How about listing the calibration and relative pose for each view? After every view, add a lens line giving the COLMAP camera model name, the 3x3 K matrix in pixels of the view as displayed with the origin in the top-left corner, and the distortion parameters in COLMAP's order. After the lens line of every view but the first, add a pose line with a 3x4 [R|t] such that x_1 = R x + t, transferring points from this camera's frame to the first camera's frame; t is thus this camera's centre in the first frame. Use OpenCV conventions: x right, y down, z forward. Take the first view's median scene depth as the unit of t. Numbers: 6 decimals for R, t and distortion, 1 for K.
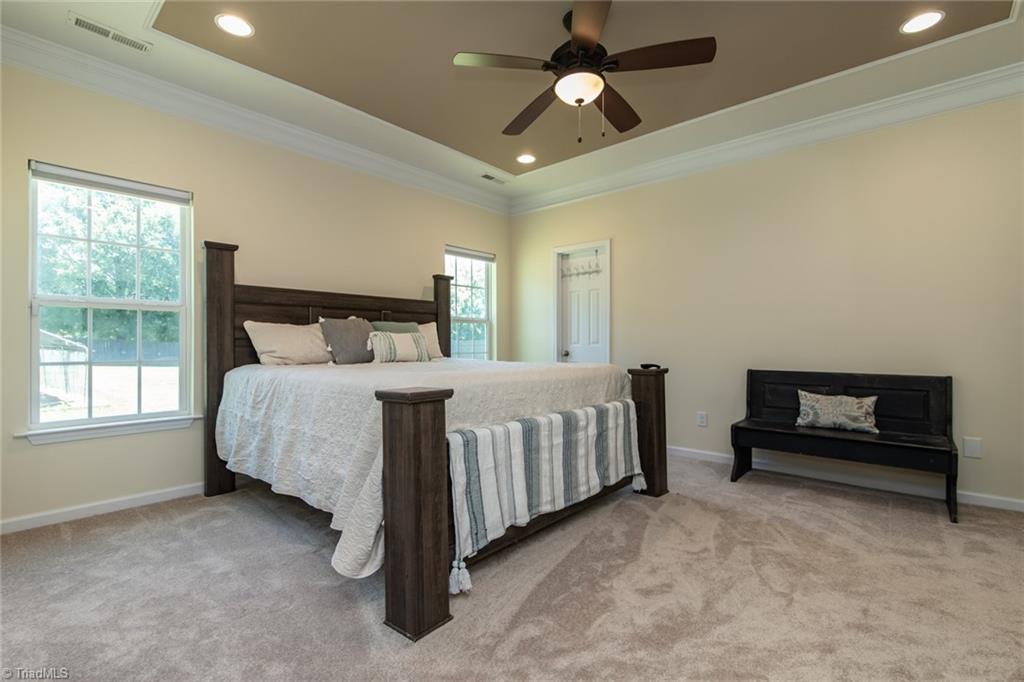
lens RADIAL K [[465.7, 0, 520.4], [0, 465.7, 346.8], [0, 0, 1]] dist [0.001330, 0.000682]
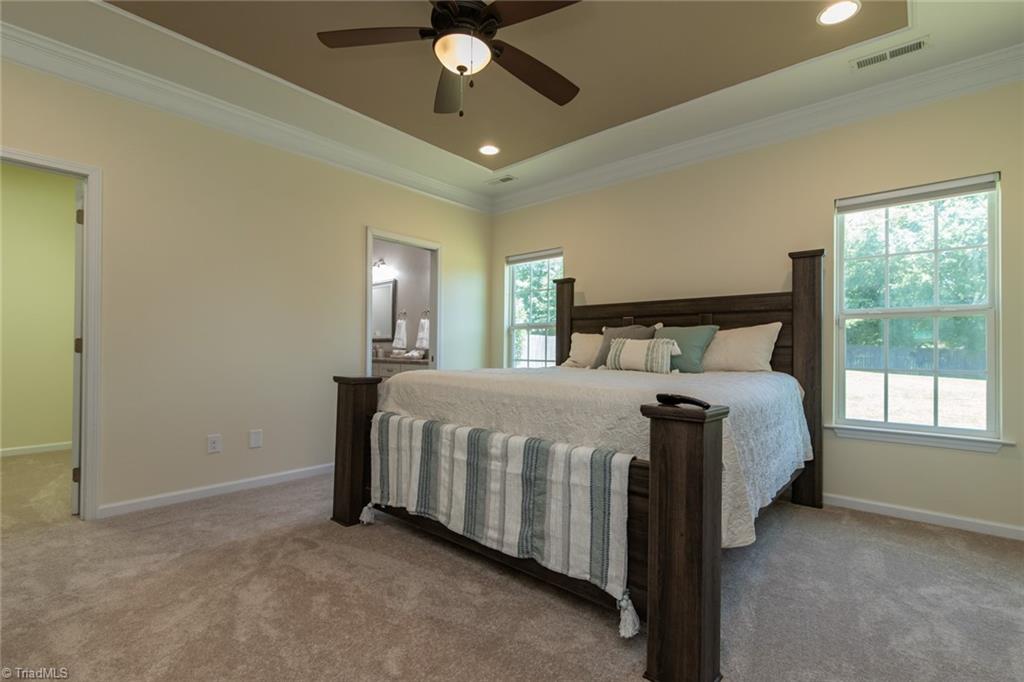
lens RADIAL K [[465.7, 0, 515.4], [0, 465.7, 350.0], [0, 0, 1]] dist [0.001330, 0.000682]
pose [[-0.013677, 0.003804, -0.999899, 0.746121], [-0.016484, 0.999856, 0.004029, -0.008293], [0.999771, 0.016537, -0.013612, 0.846474]]
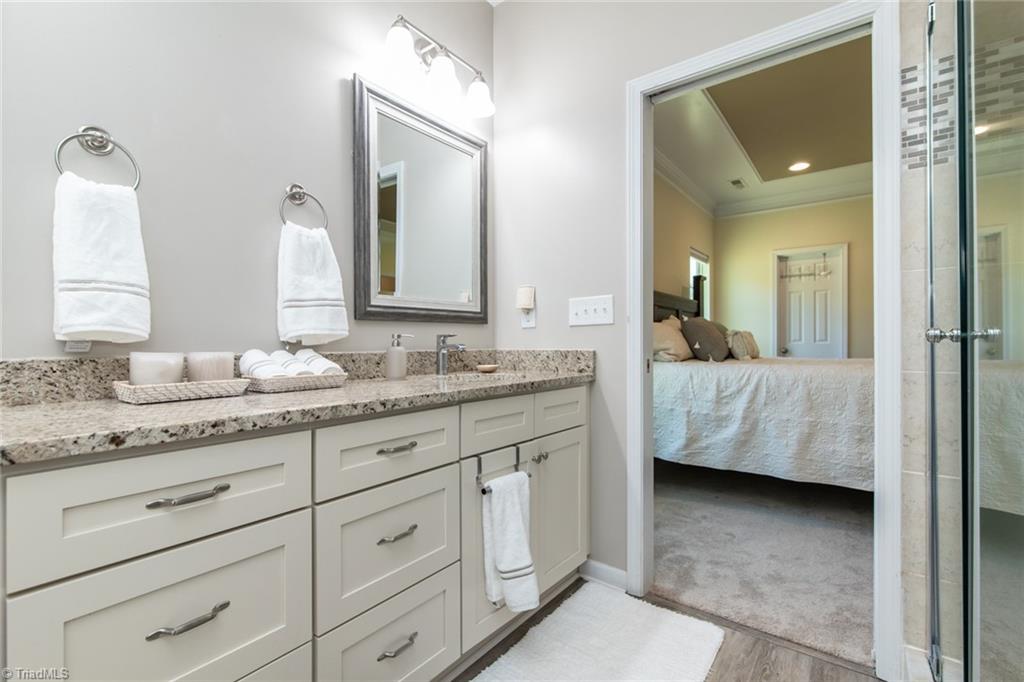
lens RADIAL K [[465.7, 0, 532.0], [0, 465.7, 345.3], [0, 0, 1]] dist [0.001330, 0.000682]
pose [[0.996918, -0.001210, 0.078442, -0.887295], [0.001214, 0.999999, -0.000004, 0.001842], [-0.078442, 0.000099, 0.996919, -0.008438]]
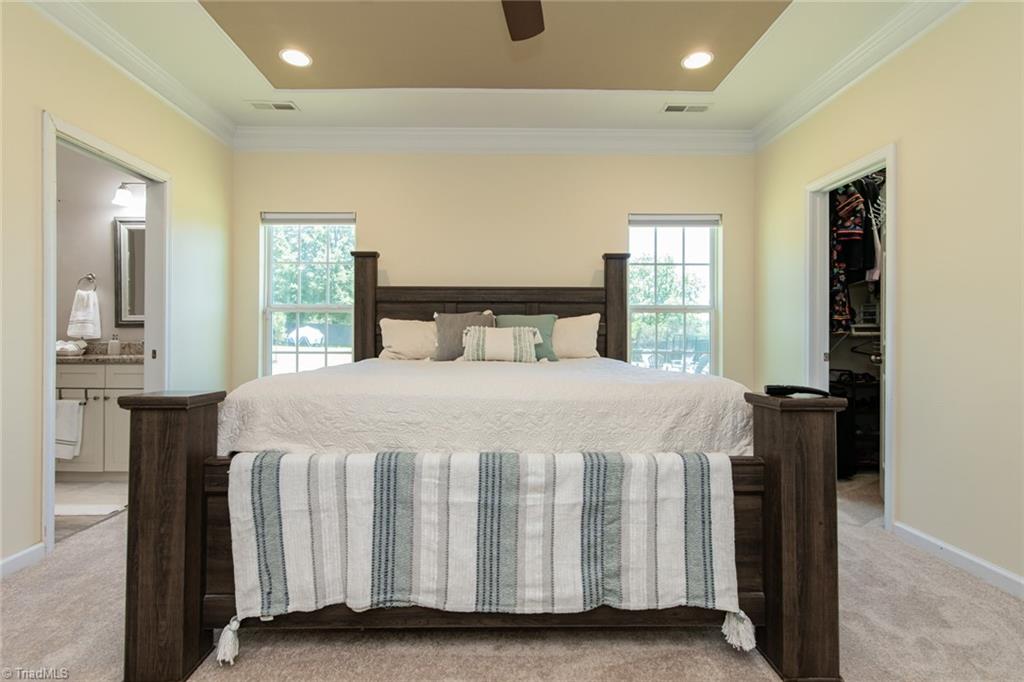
lens RADIAL K [[465.7, 0, 503.9], [0, 465.7, 341.0], [0, 0, 1]] dist [0.001330, 0.000682]
pose [[0.661233, 0.008418, -0.750133, 0.437235], [-0.010279, 0.999945, 0.002160, -0.006442], [0.750110, 0.006282, 0.661283, 0.478590]]
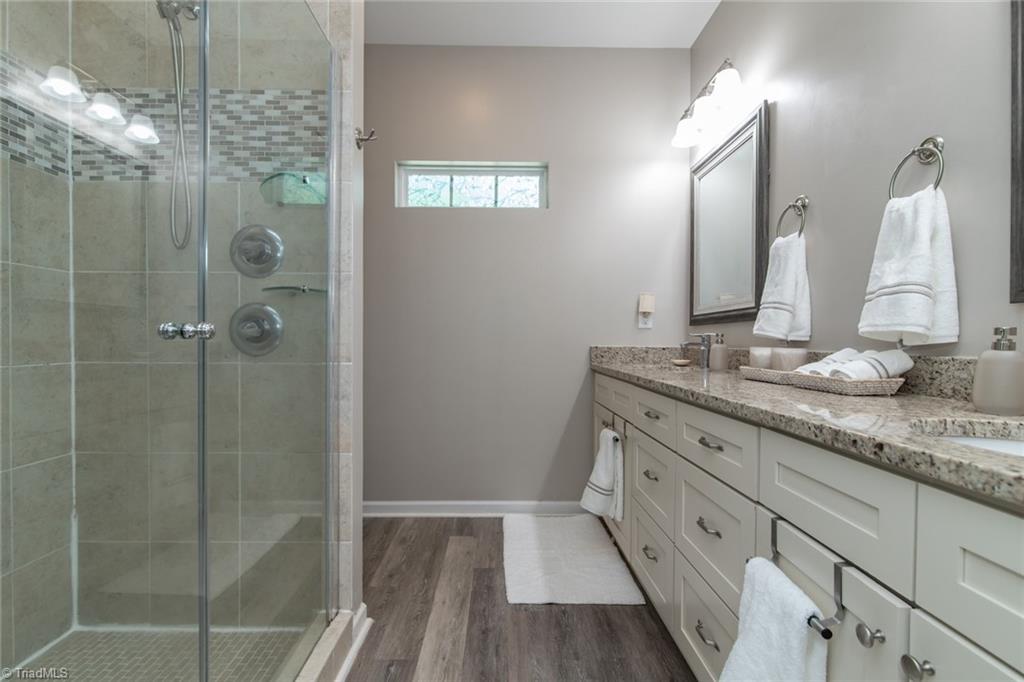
lens RADIAL K [[465.7, 0, 509.6], [0, 465.7, 339.8], [0, 0, 1]] dist [0.001330, 0.000682]
pose [[-0.750383, -0.001639, -0.661002, -0.598379], [-0.008642, 0.999936, 0.007331, -0.002401], [0.660947, 0.011213, -0.750349, 0.531231]]
